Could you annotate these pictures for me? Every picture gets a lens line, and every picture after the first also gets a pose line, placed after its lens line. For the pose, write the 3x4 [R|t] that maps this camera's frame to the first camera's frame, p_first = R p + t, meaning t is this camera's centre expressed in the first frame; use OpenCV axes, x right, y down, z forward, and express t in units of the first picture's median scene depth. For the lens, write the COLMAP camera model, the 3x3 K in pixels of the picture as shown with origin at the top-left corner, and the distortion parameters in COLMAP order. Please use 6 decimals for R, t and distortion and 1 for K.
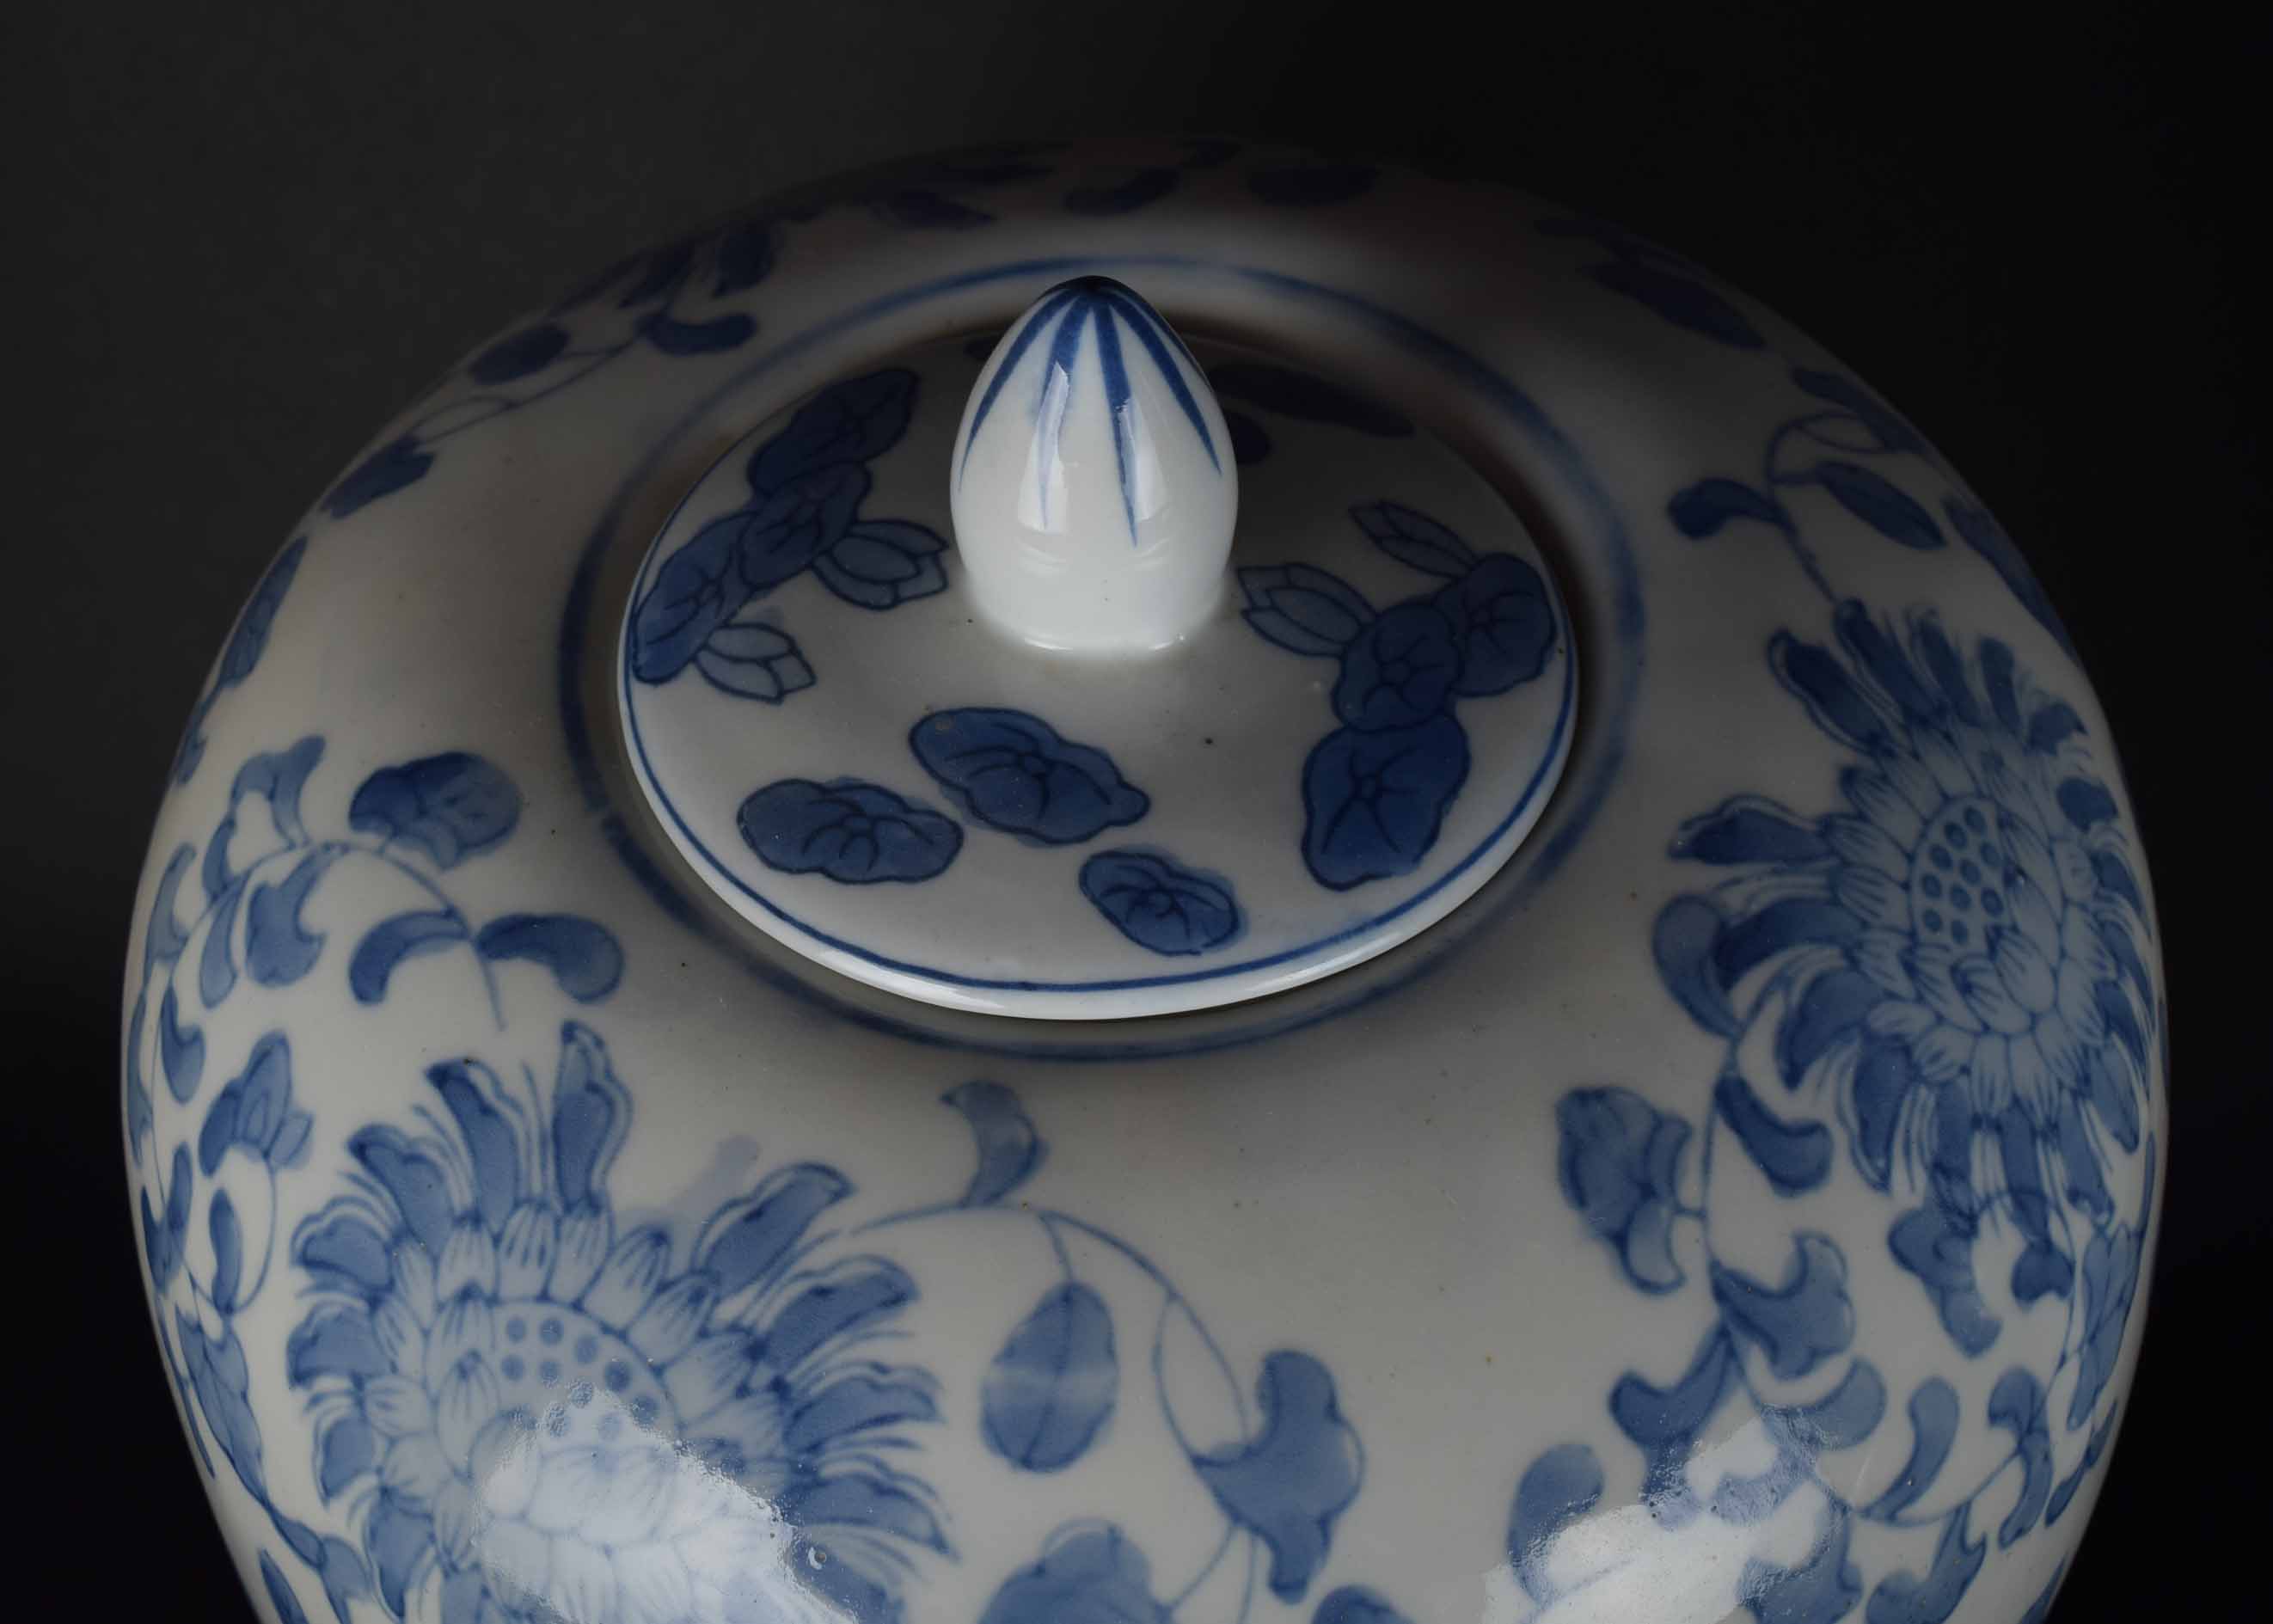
lens RADIAL K [[3207.1, 0, 1138.5], [0, 3207.1, 812.4], [0, 0, 1]] dist [-0.016188, 0.000000]
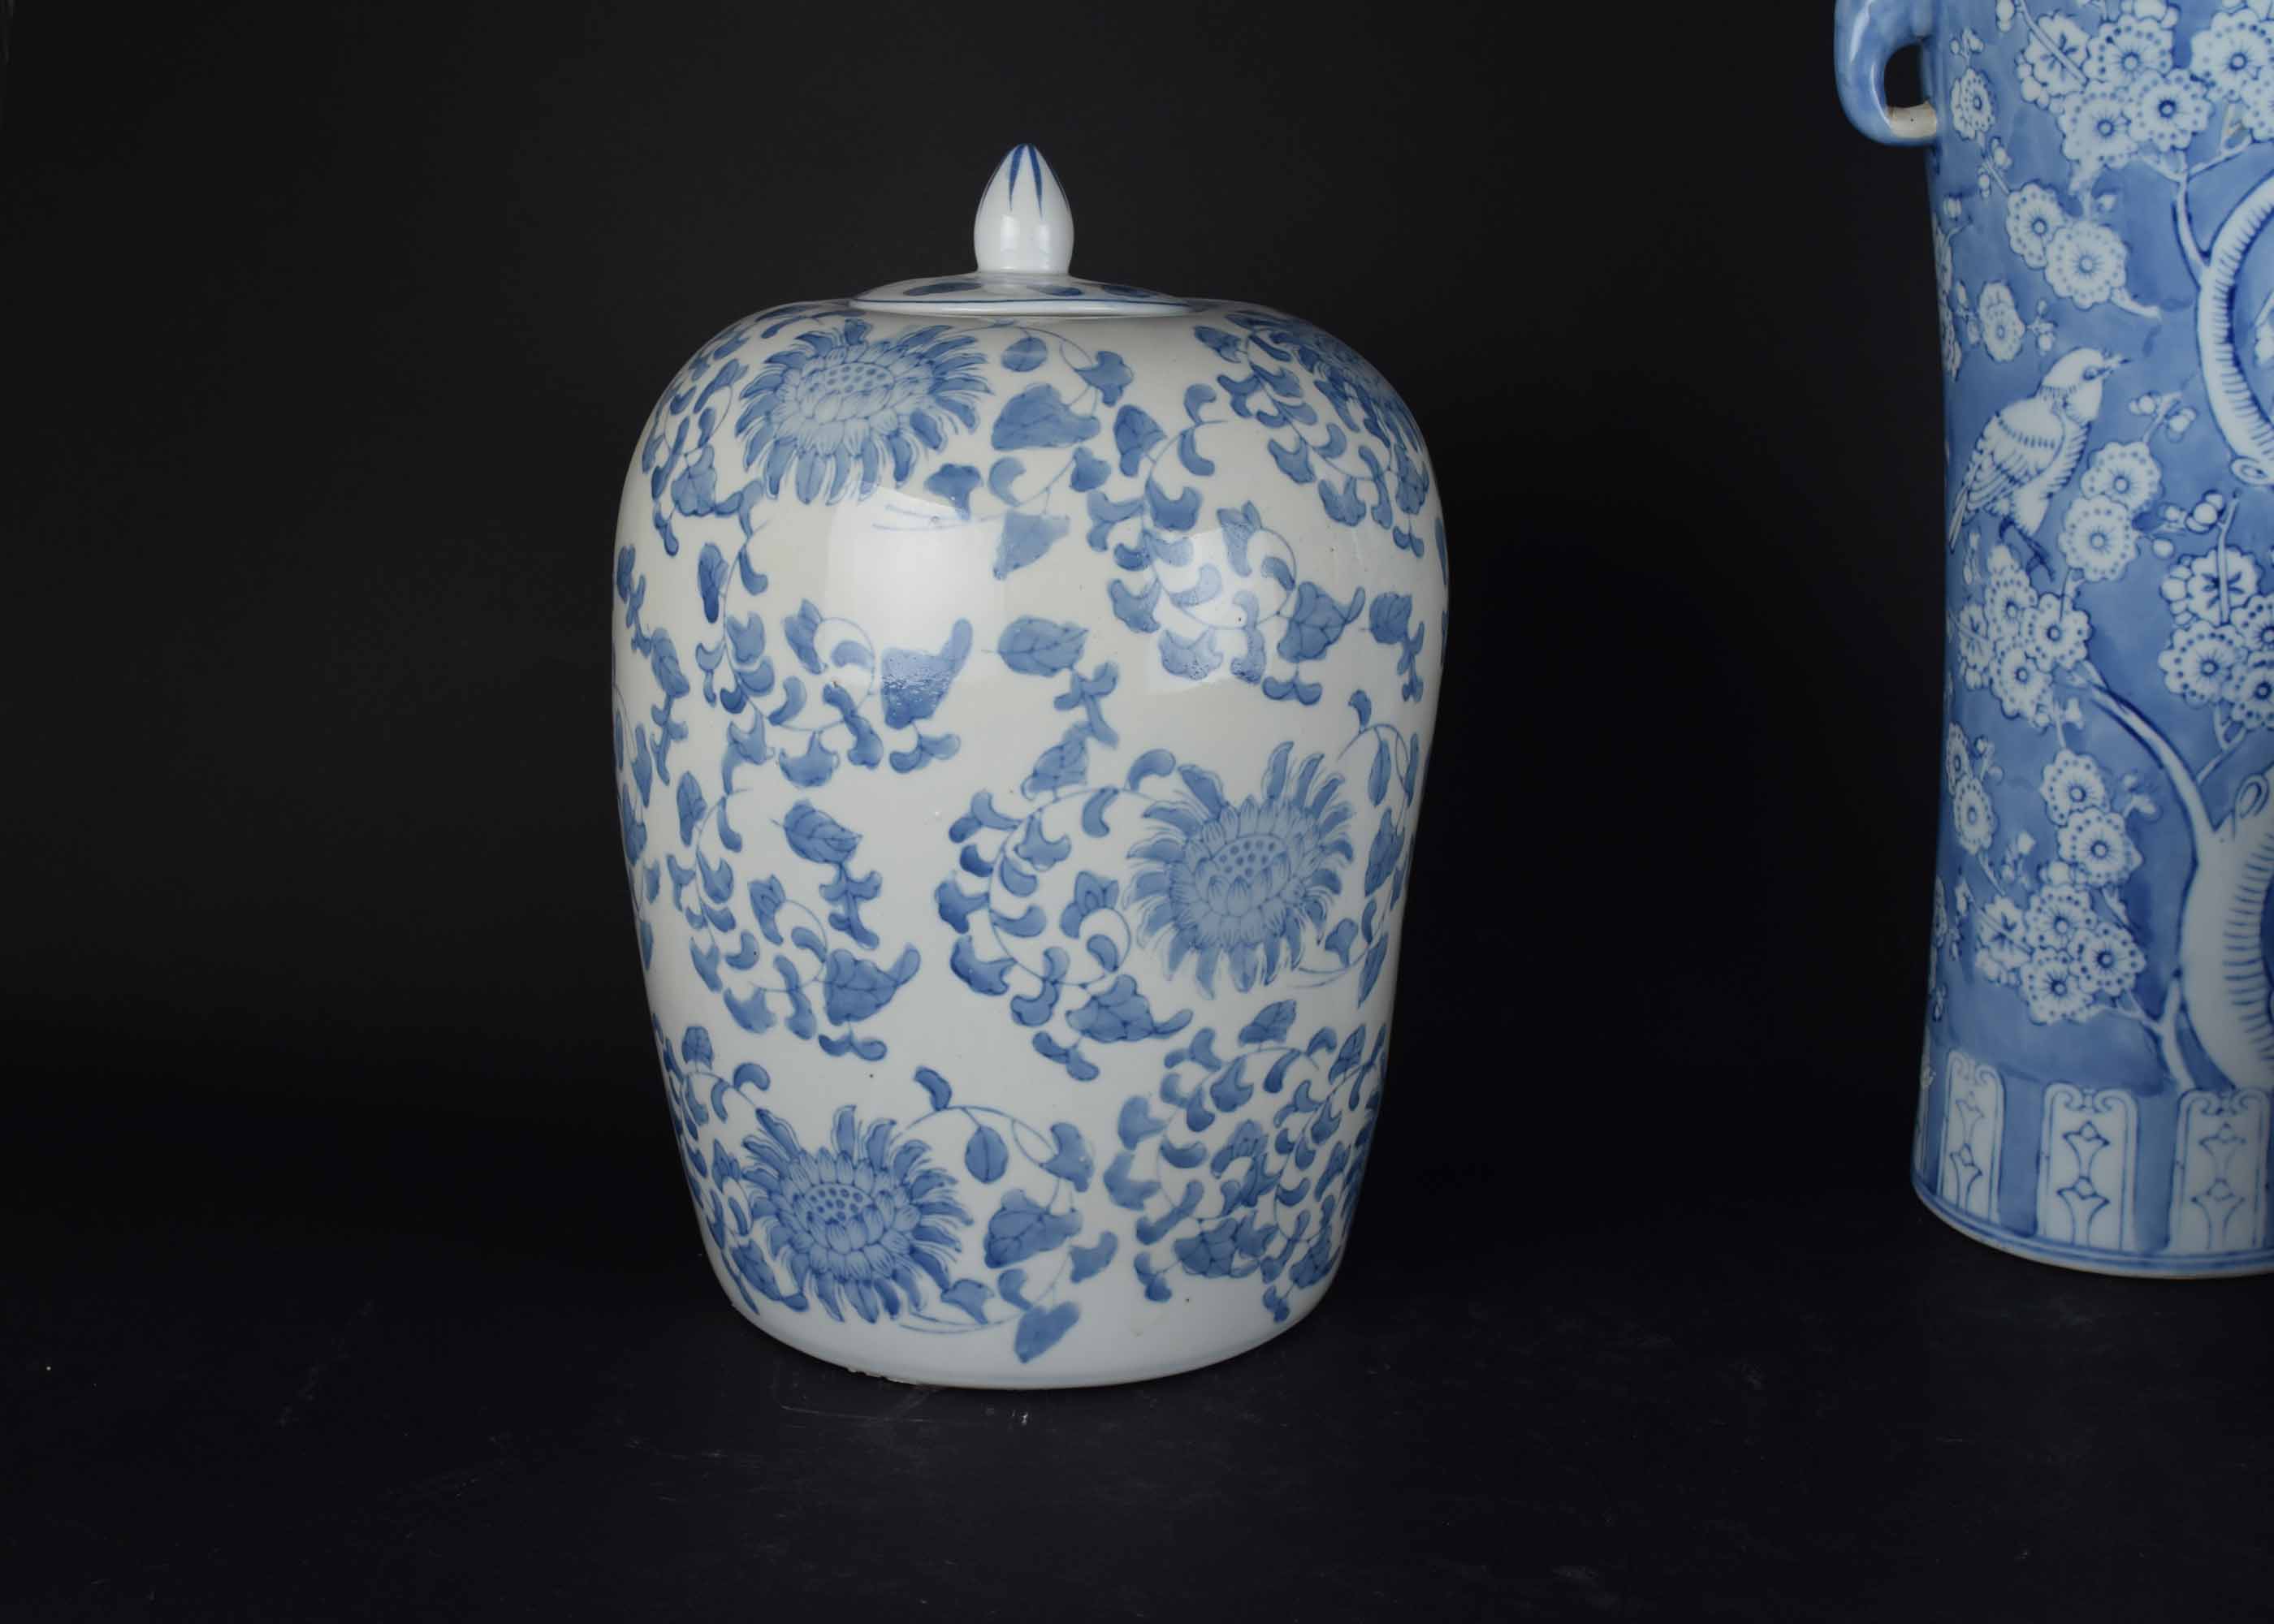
lens RADIAL K [[3208.2, 0, 1137.6], [0, 3208.2, 809.4], [0, 0, 1]] dist [-0.016188, 0.000000]
pose [[0.996048, 0.009205, 0.088341, -0.175142], [0.049397, 0.769196, -0.637100, 2.307135], [-0.073816, 0.638946, 0.765702, -0.954862]]
